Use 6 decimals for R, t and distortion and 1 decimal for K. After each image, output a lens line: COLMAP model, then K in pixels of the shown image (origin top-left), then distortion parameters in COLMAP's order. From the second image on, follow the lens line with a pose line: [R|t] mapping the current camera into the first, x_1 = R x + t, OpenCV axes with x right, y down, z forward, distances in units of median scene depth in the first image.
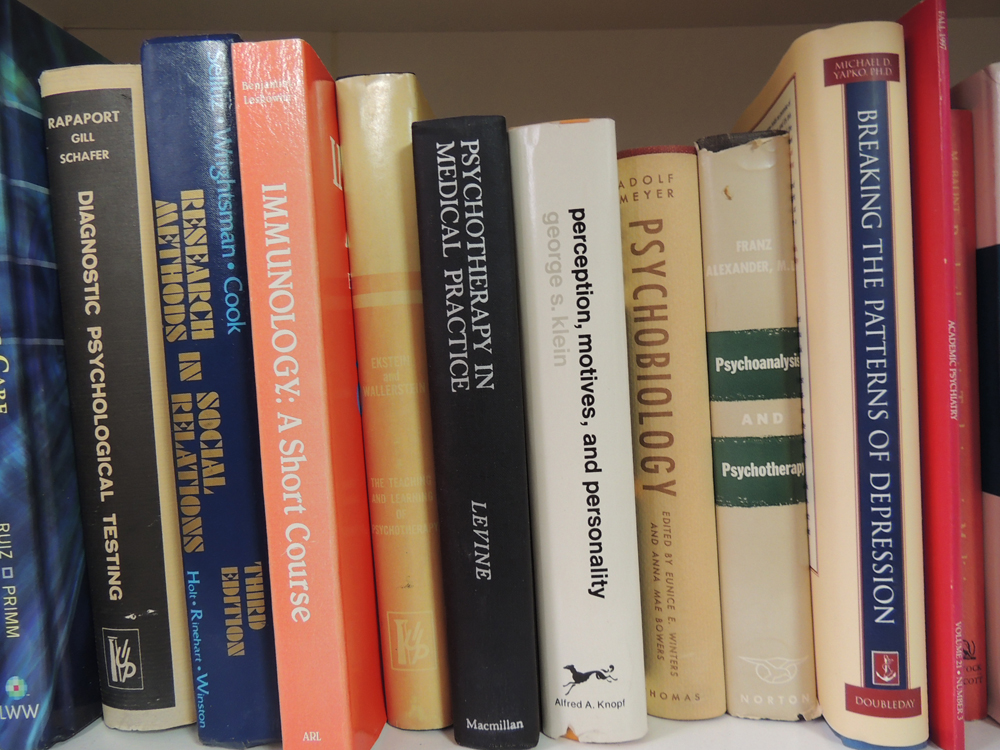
lens RADIAL K [[766.9, 0, 525.2], [0, 766.9, 291.8], [0, 0, 1]] dist [-0.042441, 0.025073]
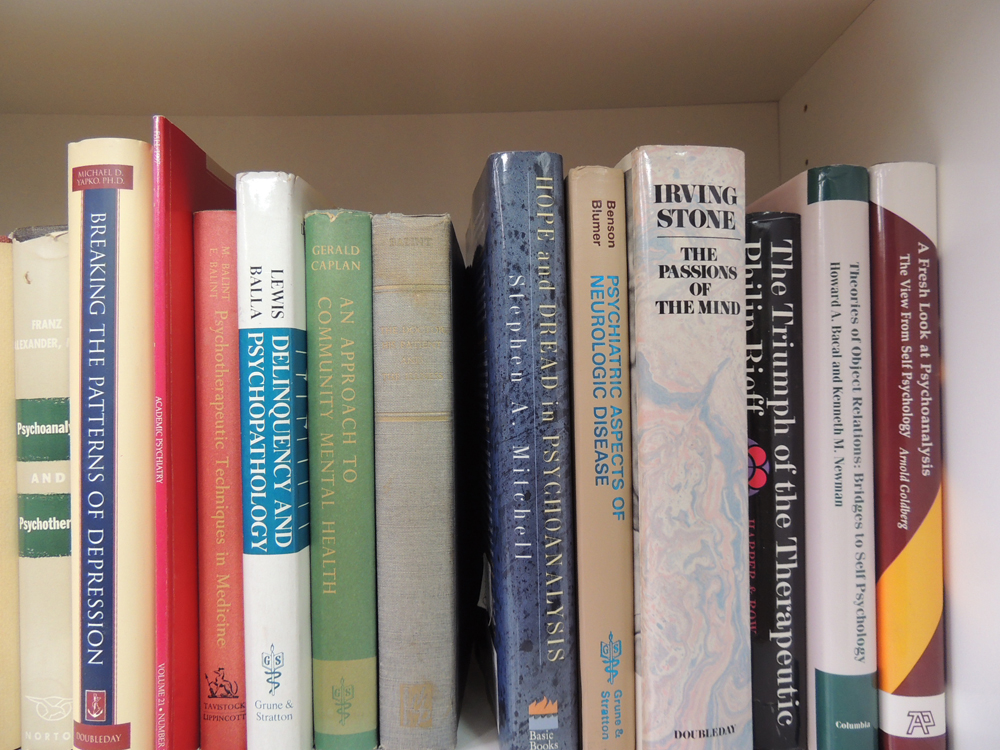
lens RADIAL K [[766.9, 0, 525.2], [0, 766.9, 291.8], [0, 0, 1]] dist [-0.042441, 0.025073]
pose [[0.997143, 0.028169, 0.070092, 1.013243], [-0.024179, 0.998073, -0.057149, -0.067303], [-0.071566, 0.055291, 0.995902, -0.196004]]
